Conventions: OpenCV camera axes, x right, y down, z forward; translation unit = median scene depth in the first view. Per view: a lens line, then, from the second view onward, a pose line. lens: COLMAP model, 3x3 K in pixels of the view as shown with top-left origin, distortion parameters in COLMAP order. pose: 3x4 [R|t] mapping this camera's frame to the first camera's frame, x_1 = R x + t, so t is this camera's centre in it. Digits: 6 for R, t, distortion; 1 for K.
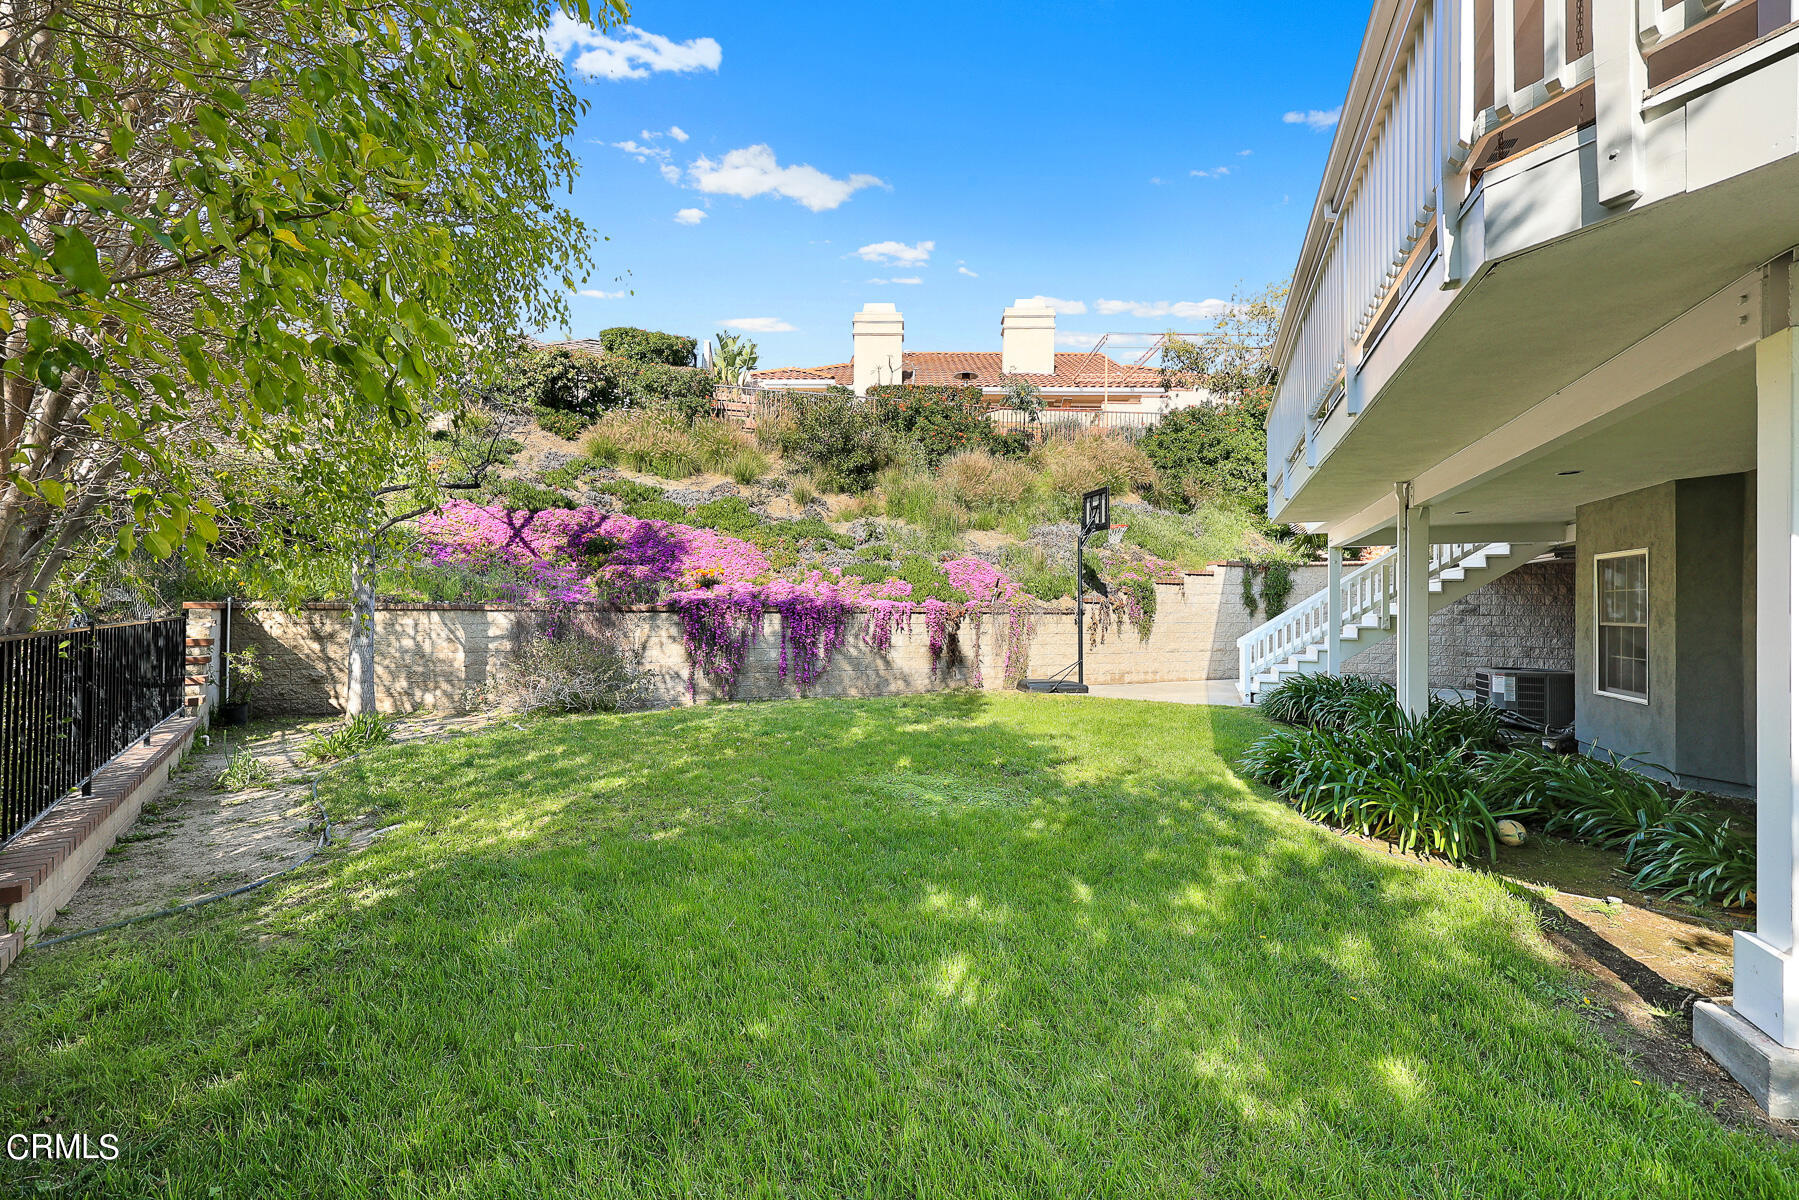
lens RADIAL K [[732.7, 0, 898.2], [0, 732.7, 604.6], [0, 0, 1]] dist [0.001387, -0.001011]
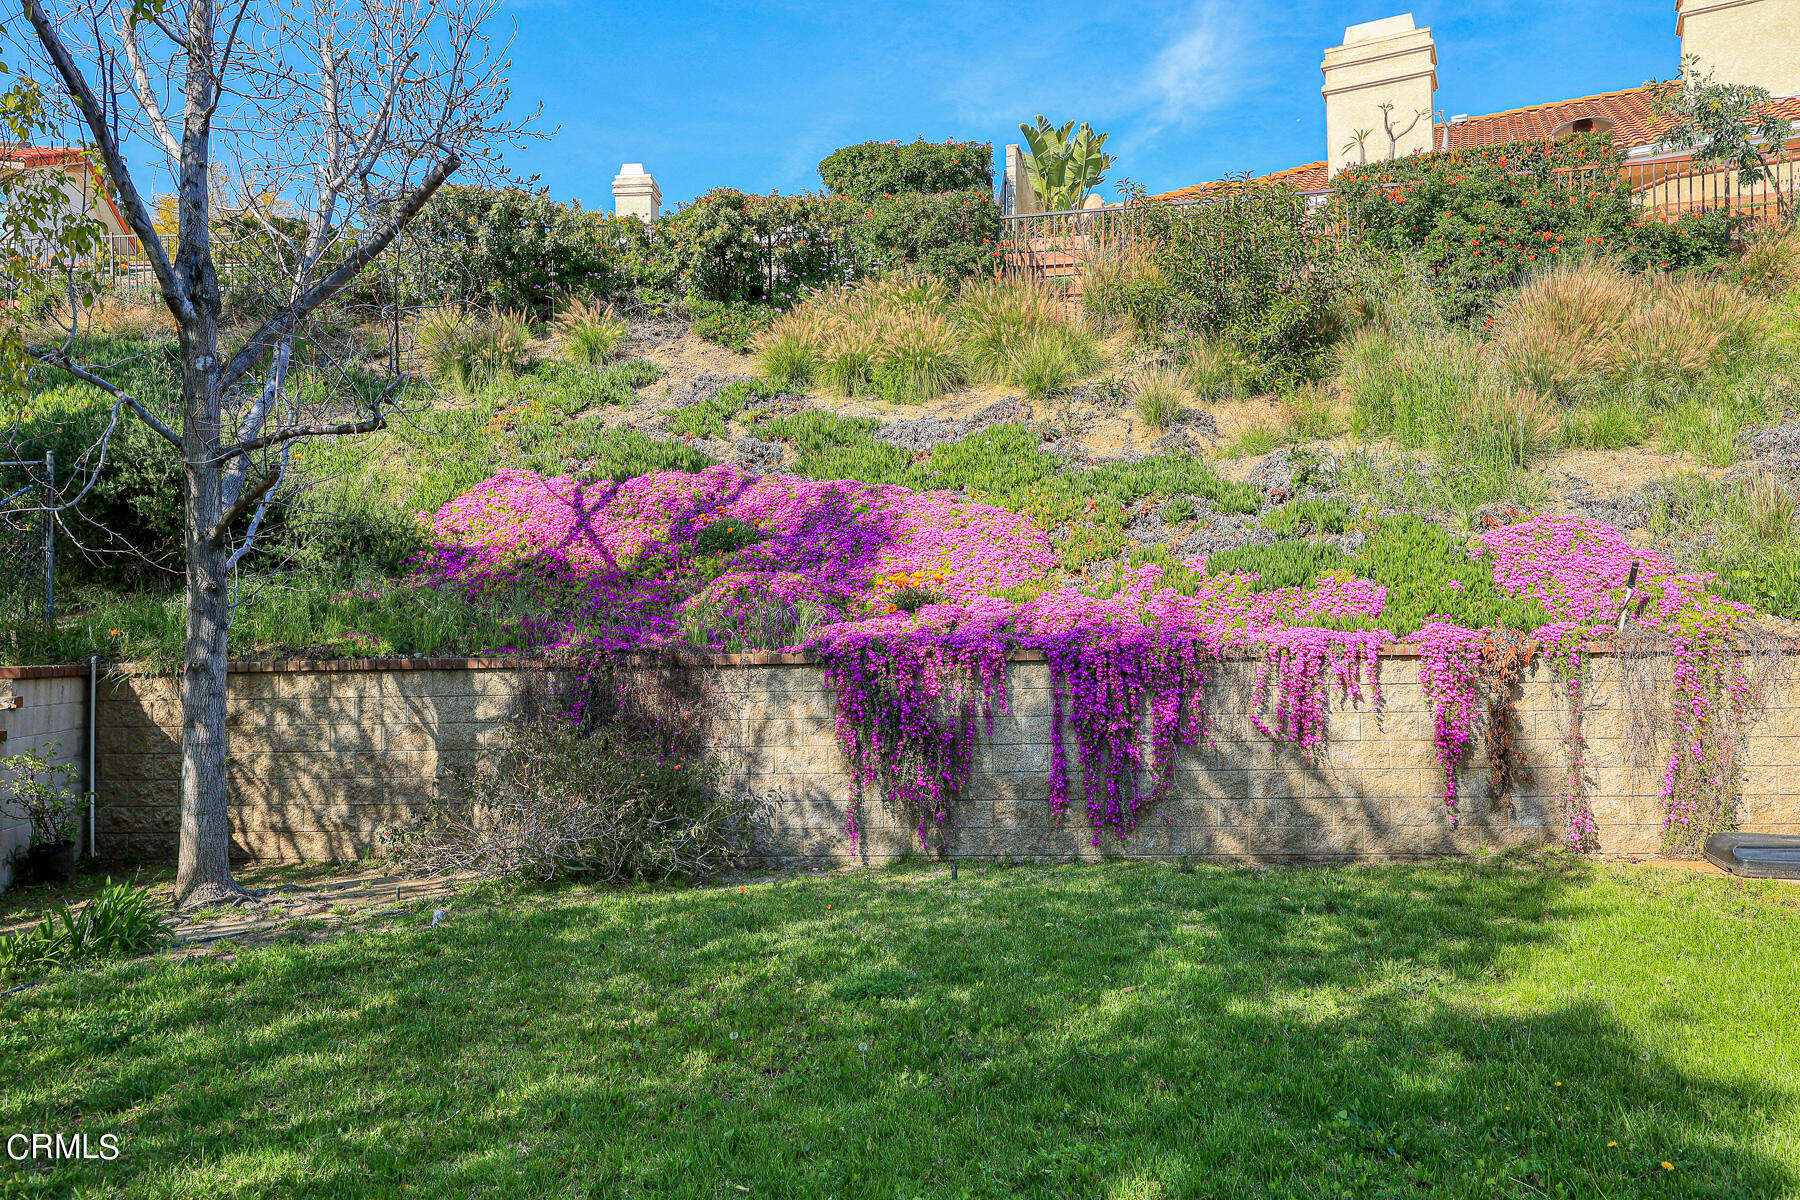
lens RADIAL K [[1260.1, 0, 900.5], [0, 1260.1, 583.8], [0, 0, 1]] dist [0.023010, -0.006733]
pose [[0.902173, -0.041355, -0.429387, 0.078061], [0.023847, 0.998653, -0.046077, -0.003312], [0.430714, 0.031330, 0.901944, 0.244879]]
